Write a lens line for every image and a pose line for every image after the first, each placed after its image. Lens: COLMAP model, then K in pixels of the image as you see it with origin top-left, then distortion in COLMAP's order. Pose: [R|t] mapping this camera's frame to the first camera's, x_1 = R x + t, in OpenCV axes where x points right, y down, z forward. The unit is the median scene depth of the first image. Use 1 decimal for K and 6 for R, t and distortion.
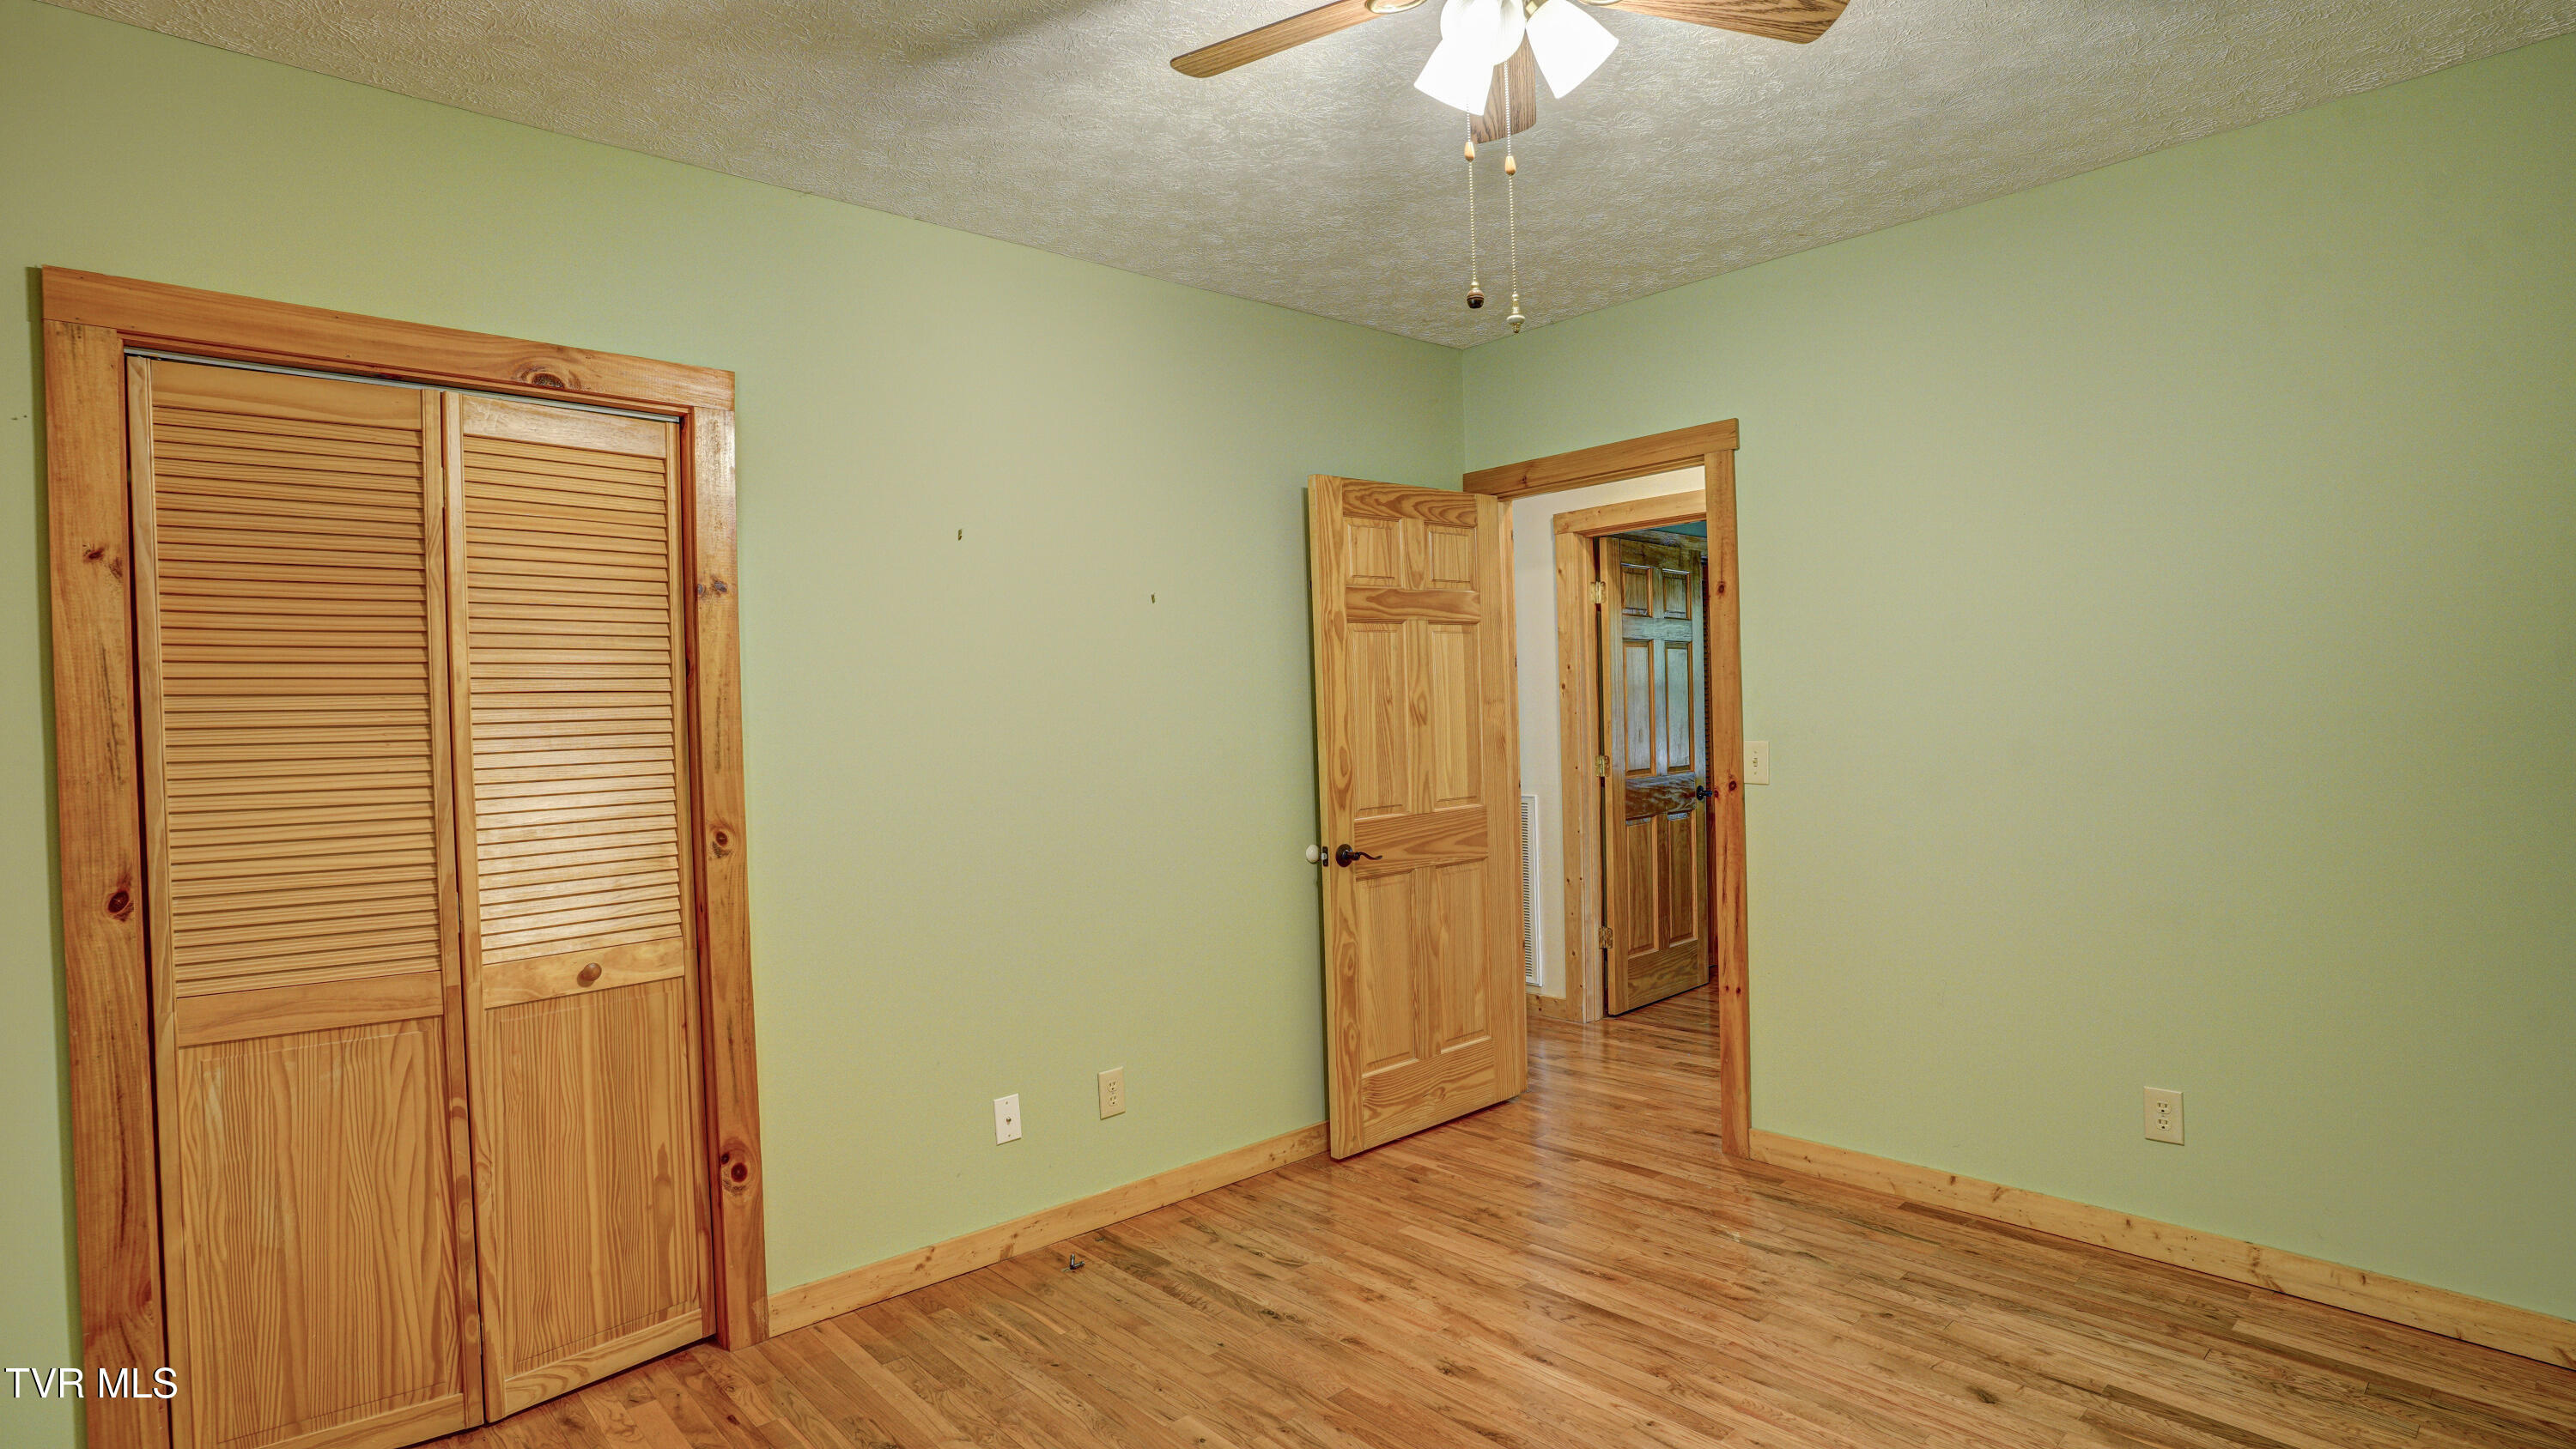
lens RADIAL K [[1272.8, 0, 1297.1], [0, 1272.8, 720.1], [0, 0, 1]] dist [-0.078281, 0.036500]
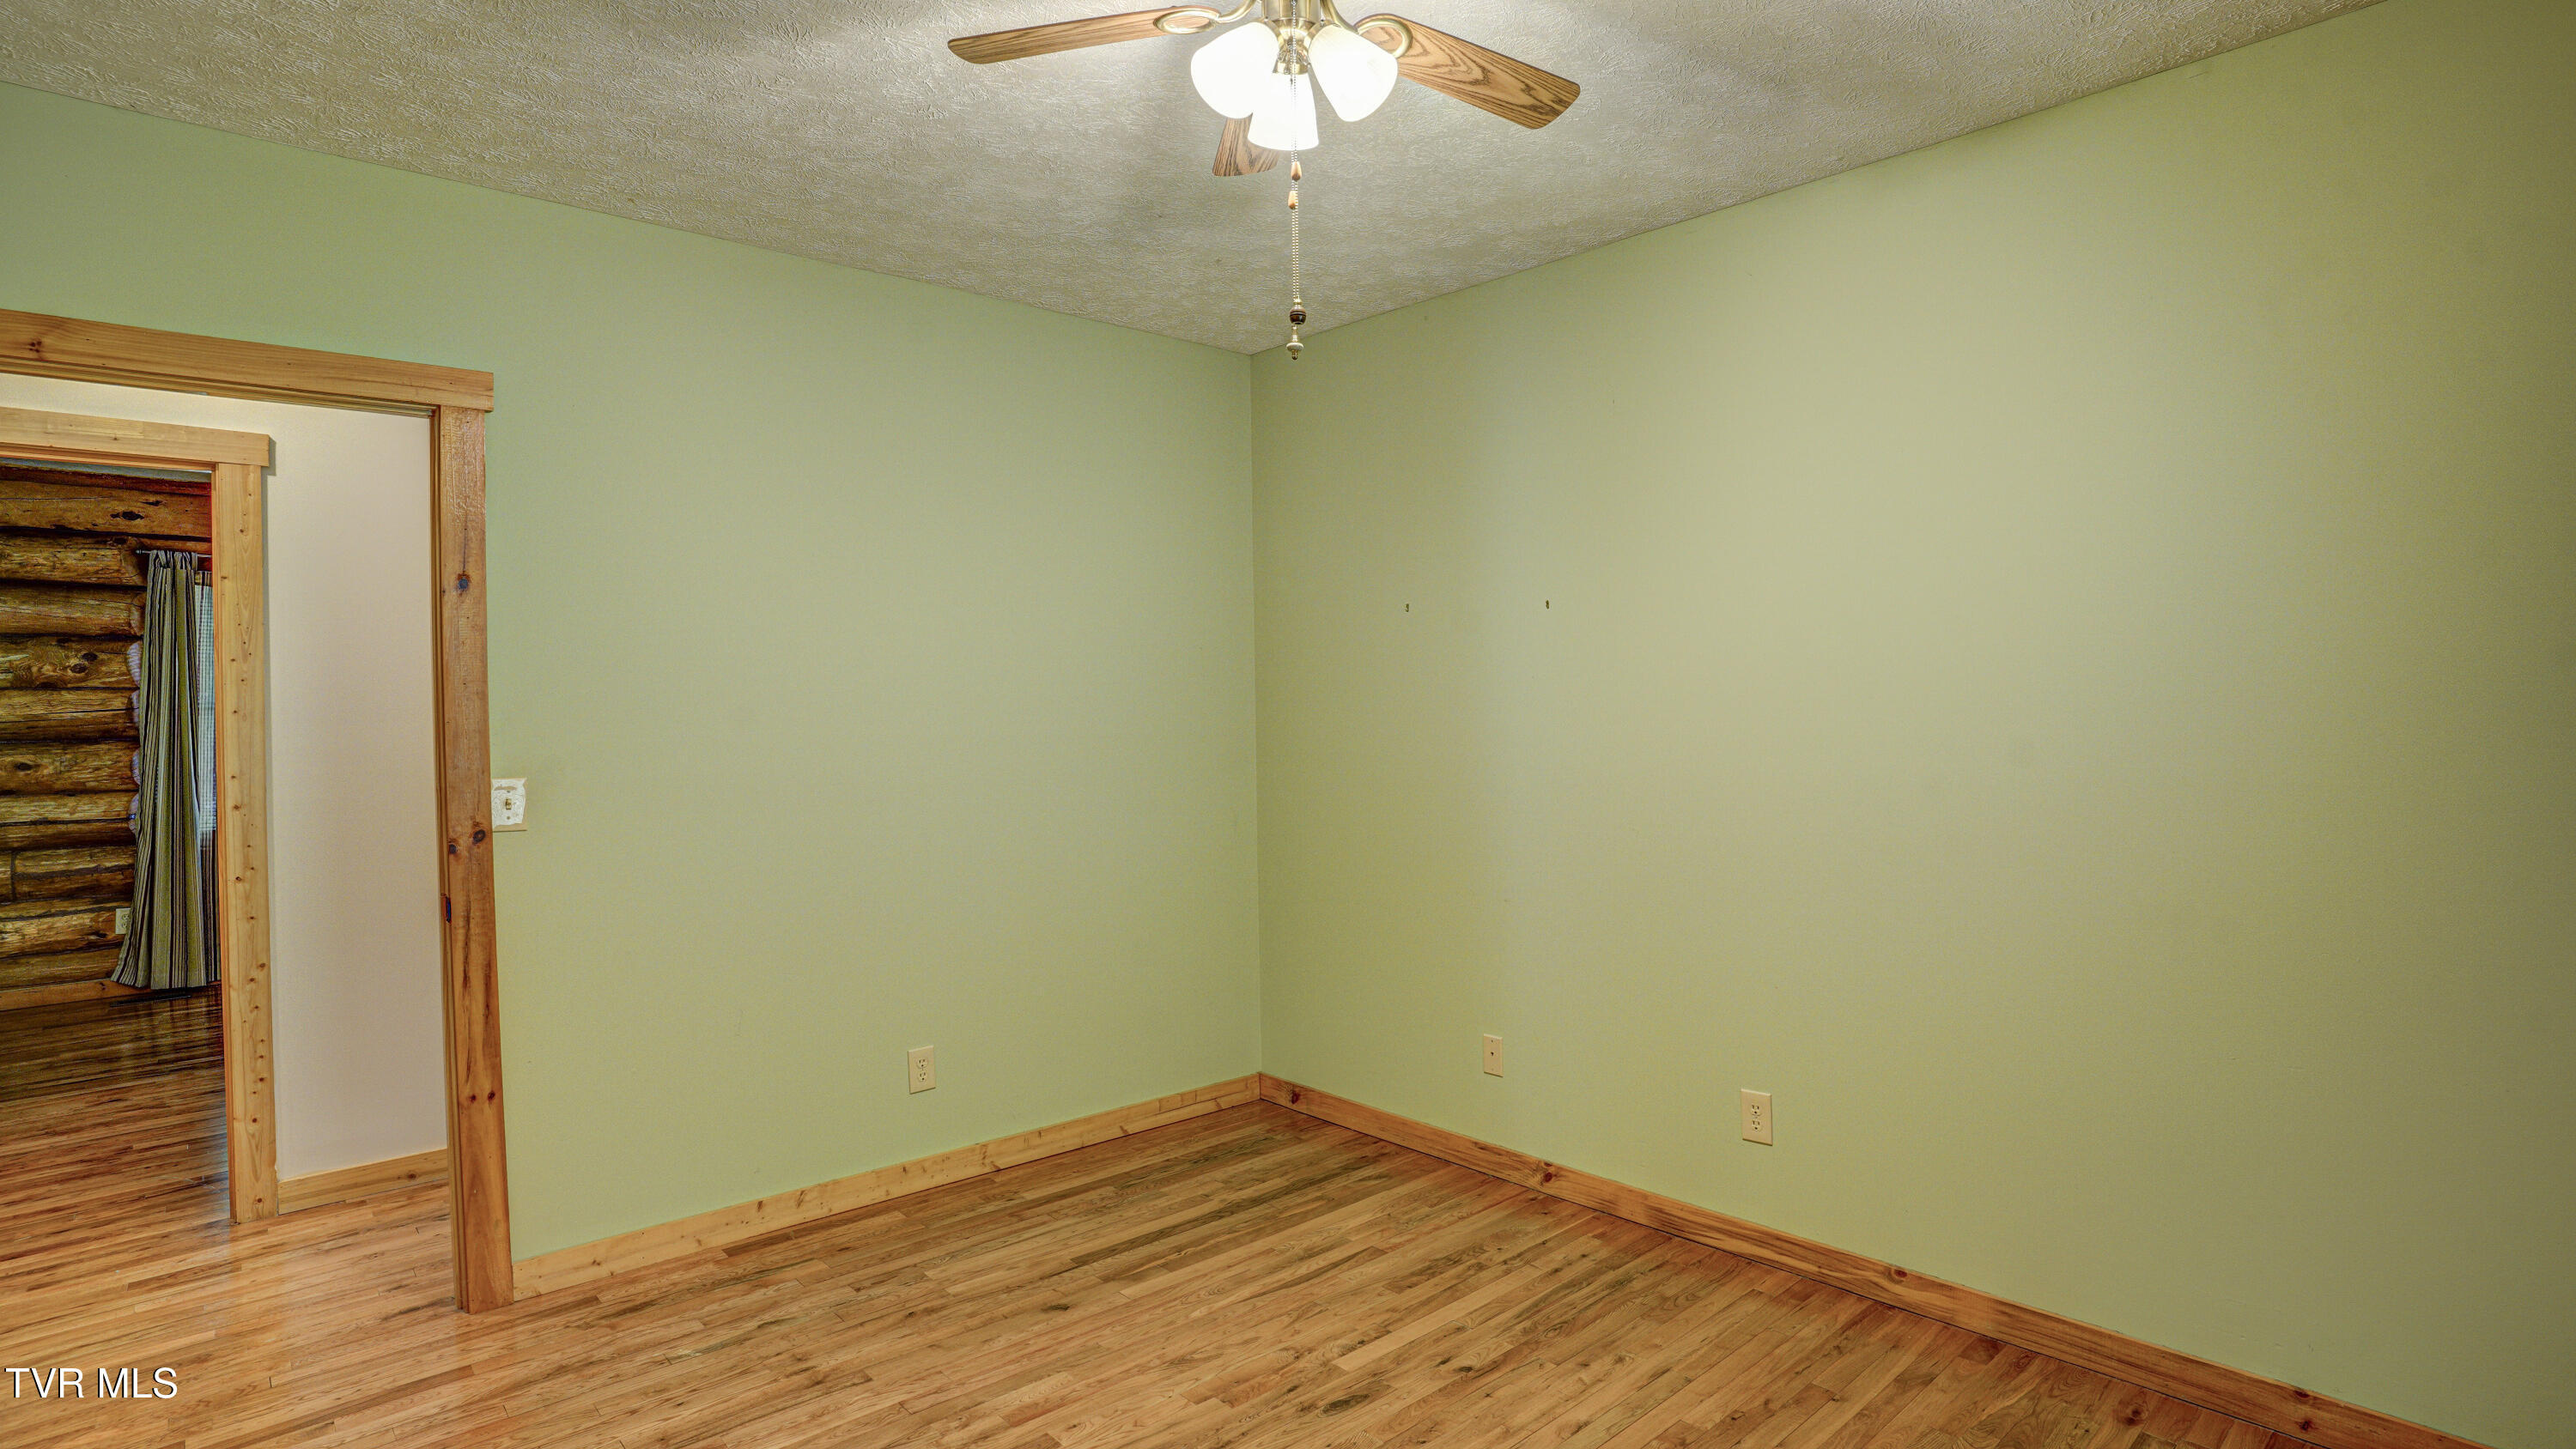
lens RADIAL K [[1272.8, 0, 1297.1], [0, 1272.8, 720.1], [0, 0, 1]] dist [-0.078281, 0.036500]
pose [[0.001346, 0.015988, 0.999871, -0.485902], [0.025868, 0.999537, -0.016018, 0.006337], [-0.999664, 0.025887, 0.000932, 0.559387]]
